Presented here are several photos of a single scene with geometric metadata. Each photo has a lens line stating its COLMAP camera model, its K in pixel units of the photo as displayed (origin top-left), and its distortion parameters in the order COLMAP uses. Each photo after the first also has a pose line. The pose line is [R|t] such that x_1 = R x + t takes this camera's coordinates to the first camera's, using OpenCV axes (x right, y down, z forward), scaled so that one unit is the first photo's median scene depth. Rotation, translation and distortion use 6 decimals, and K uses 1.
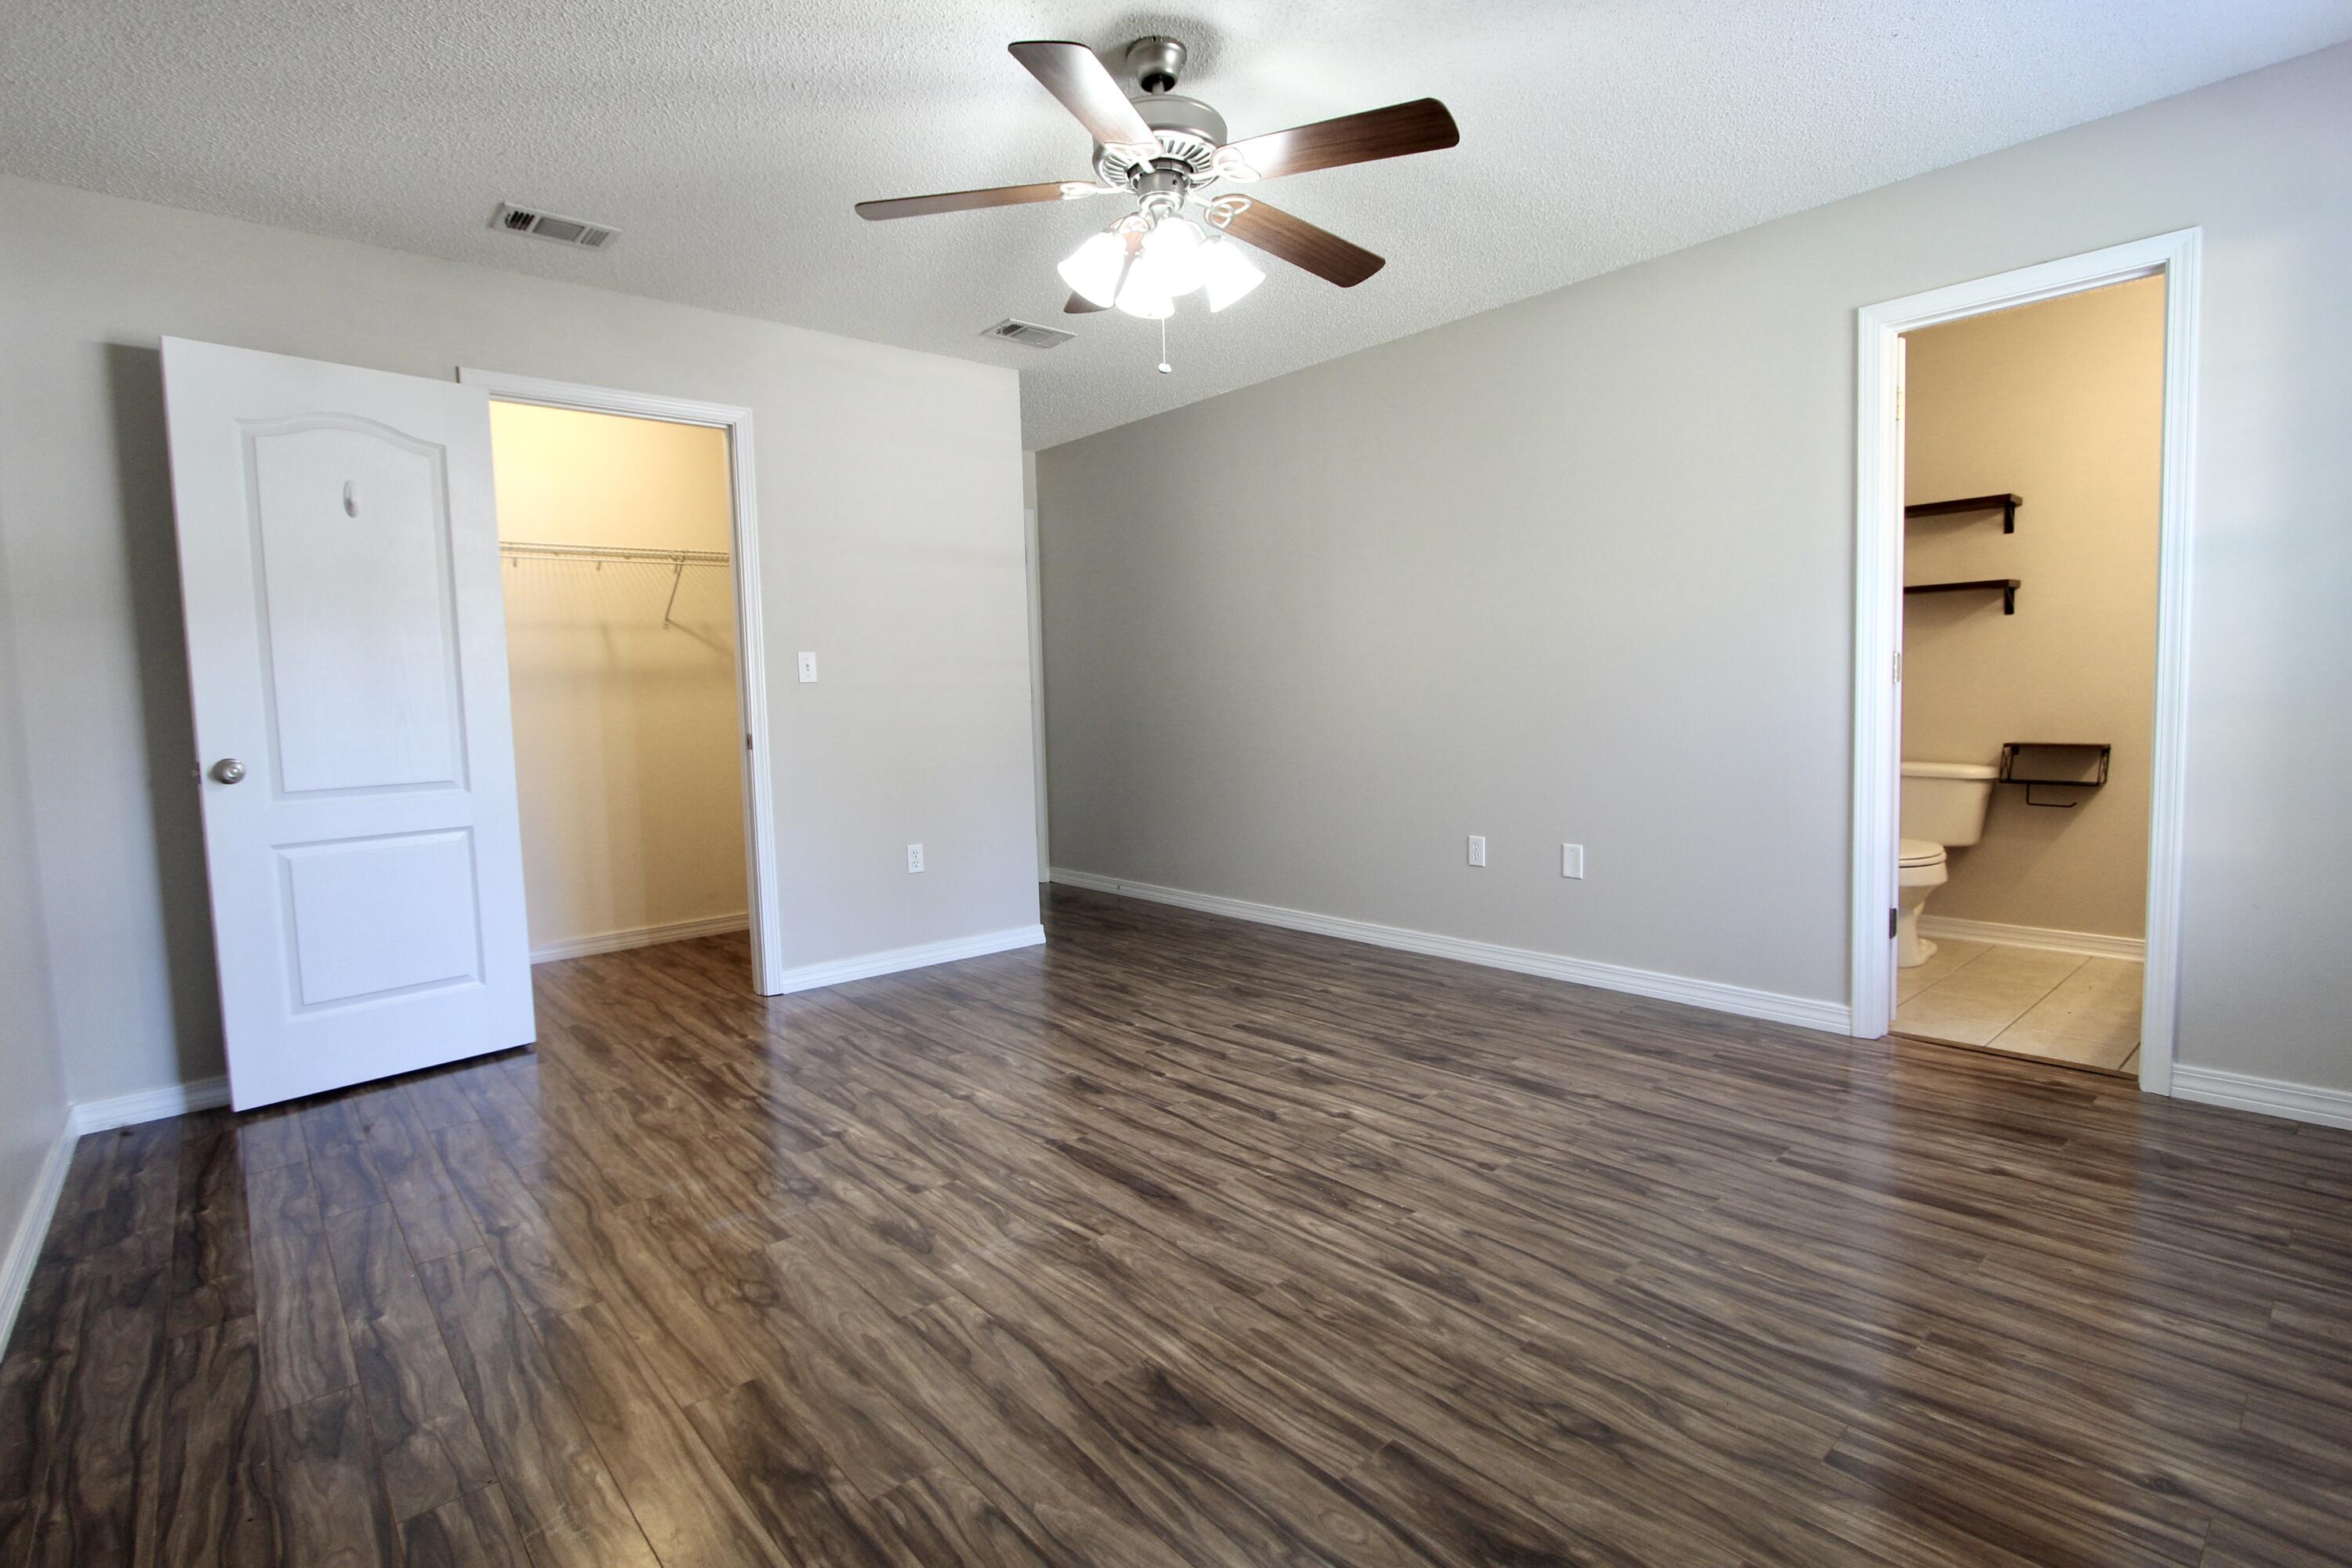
lens RADIAL K [[1104.1, 0, 1180.9], [0, 1104.1, 777.0], [0, 0, 1]] dist [-0.003027, 0.000305]
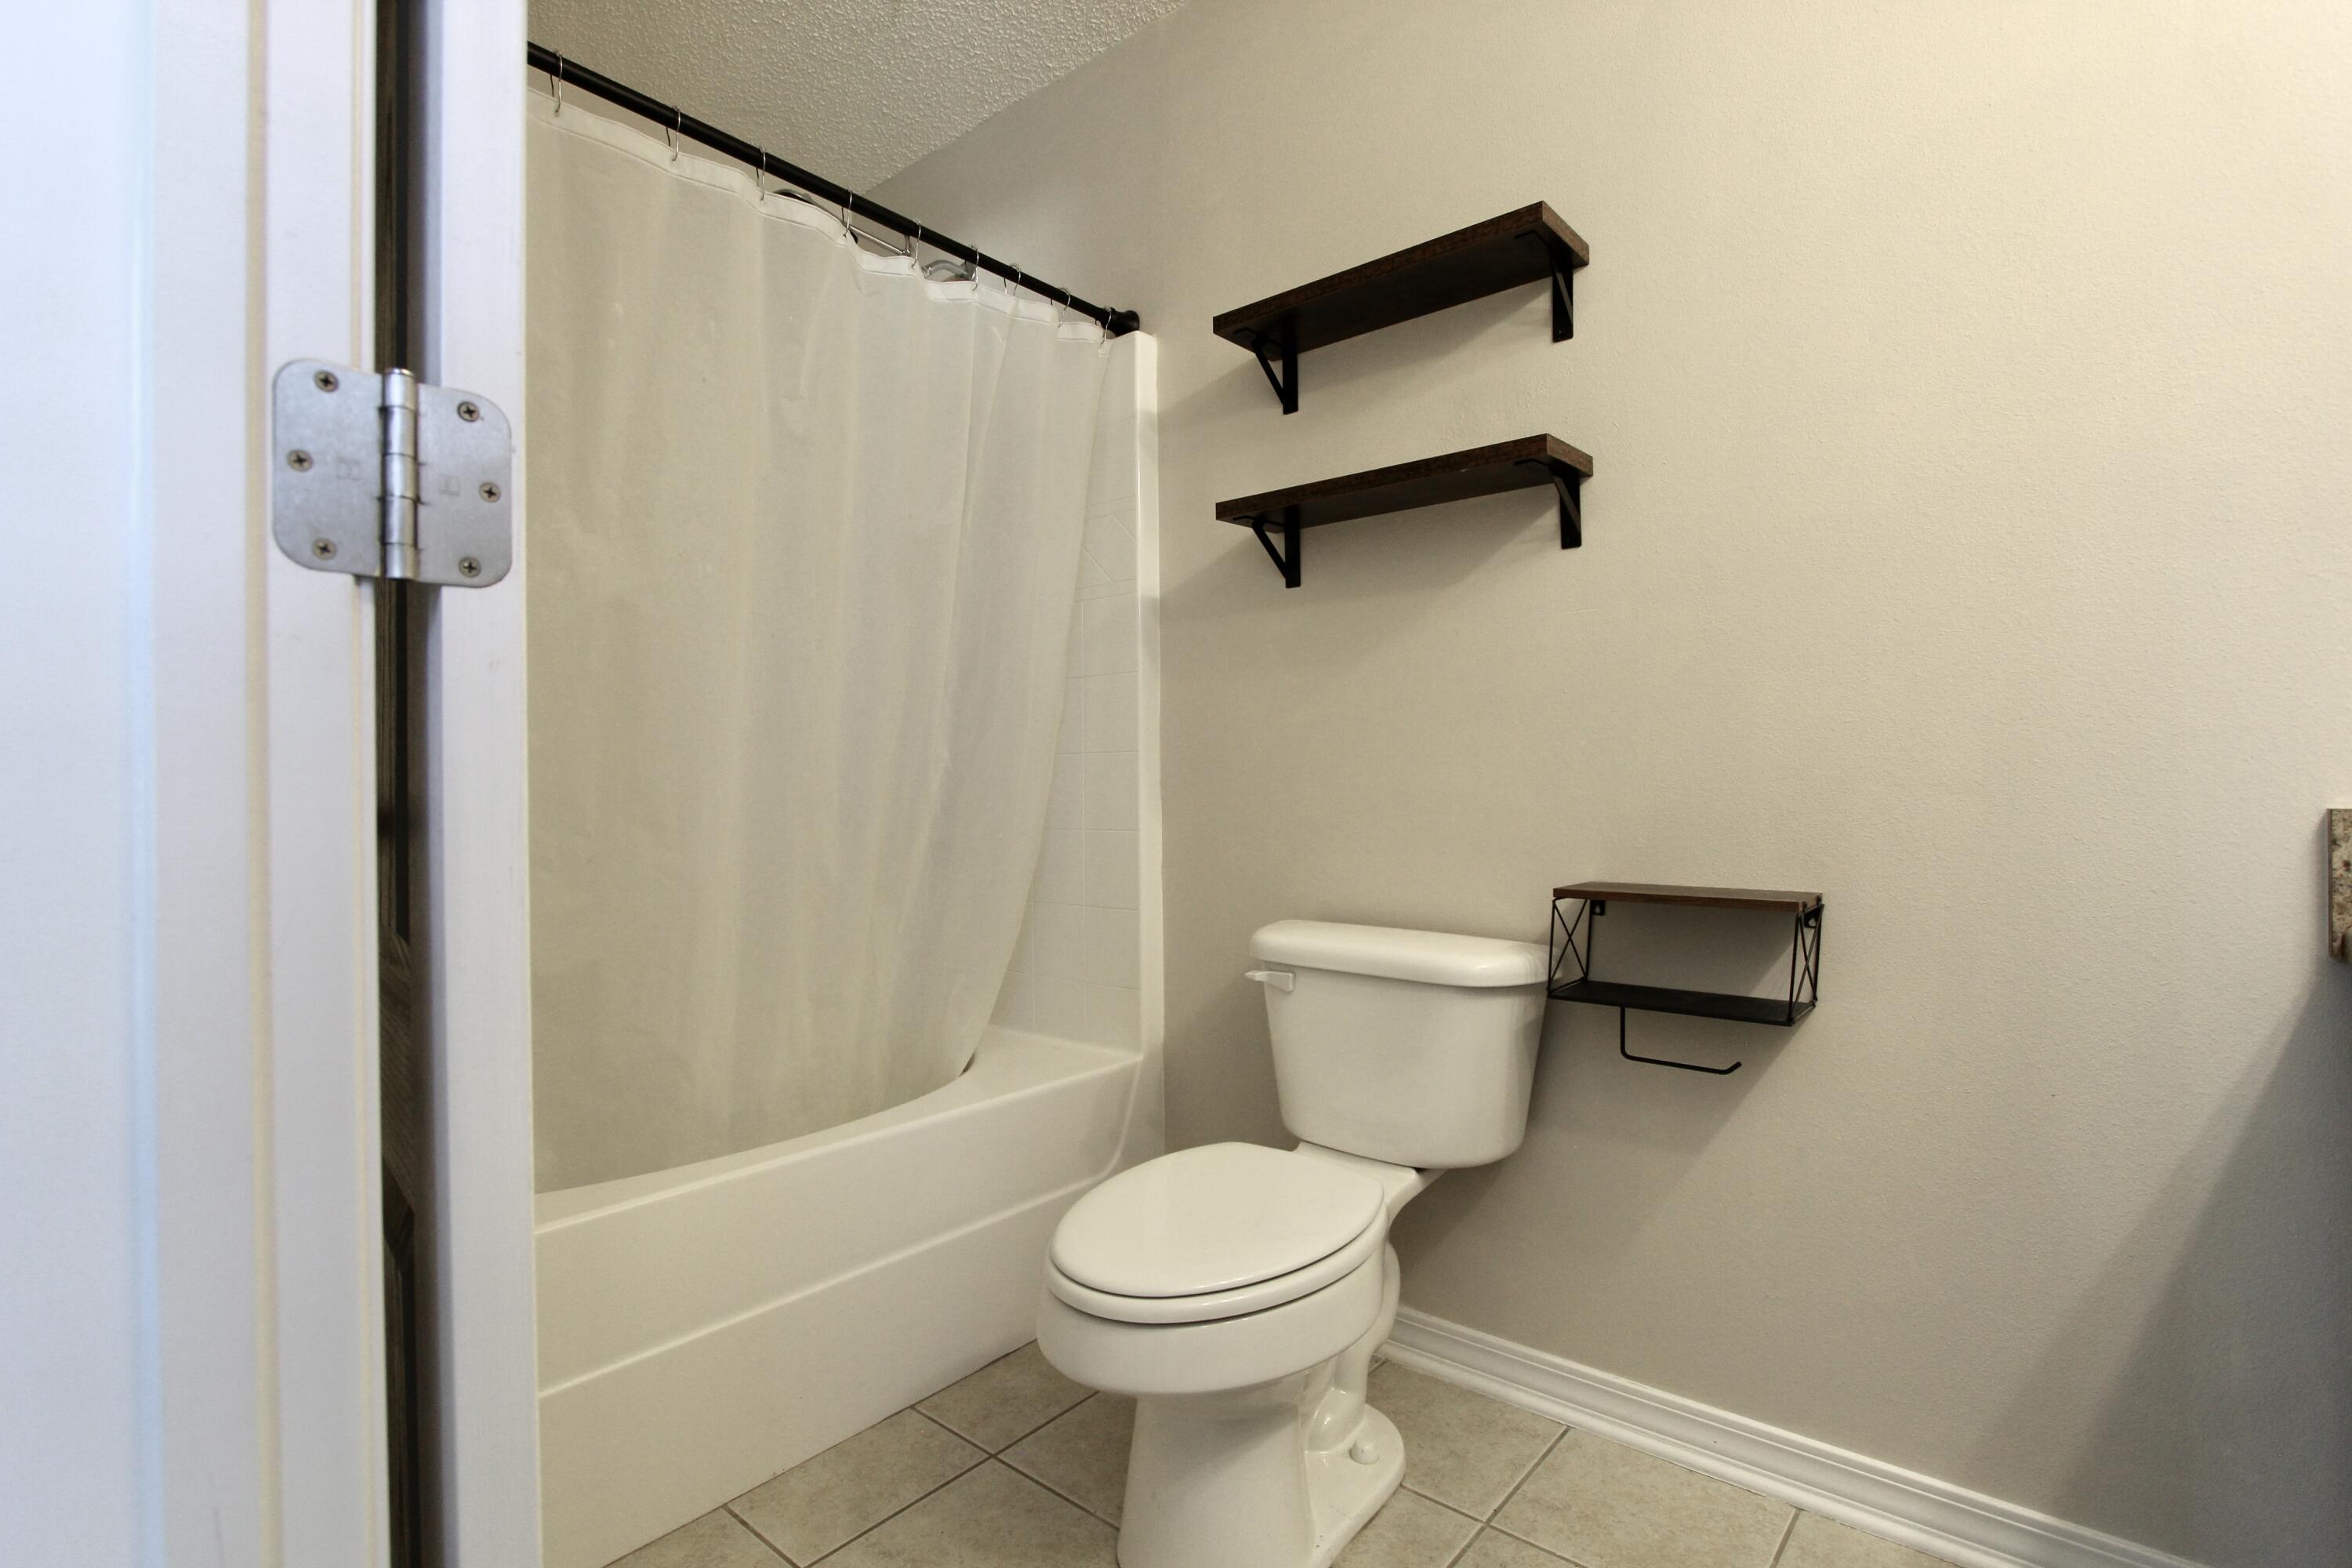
lens RADIAL K [[1117.4, 0, 1178.3], [0, 1117.4, 772.6], [0, 0, 1]] dist [-0.012364, 0.001710]
pose [[0.989895, 0.013898, 0.141121, 0.564572], [-0.002255, 0.996603, -0.082329, -0.036870], [-0.141786, 0.081179, 0.986563, 0.645318]]
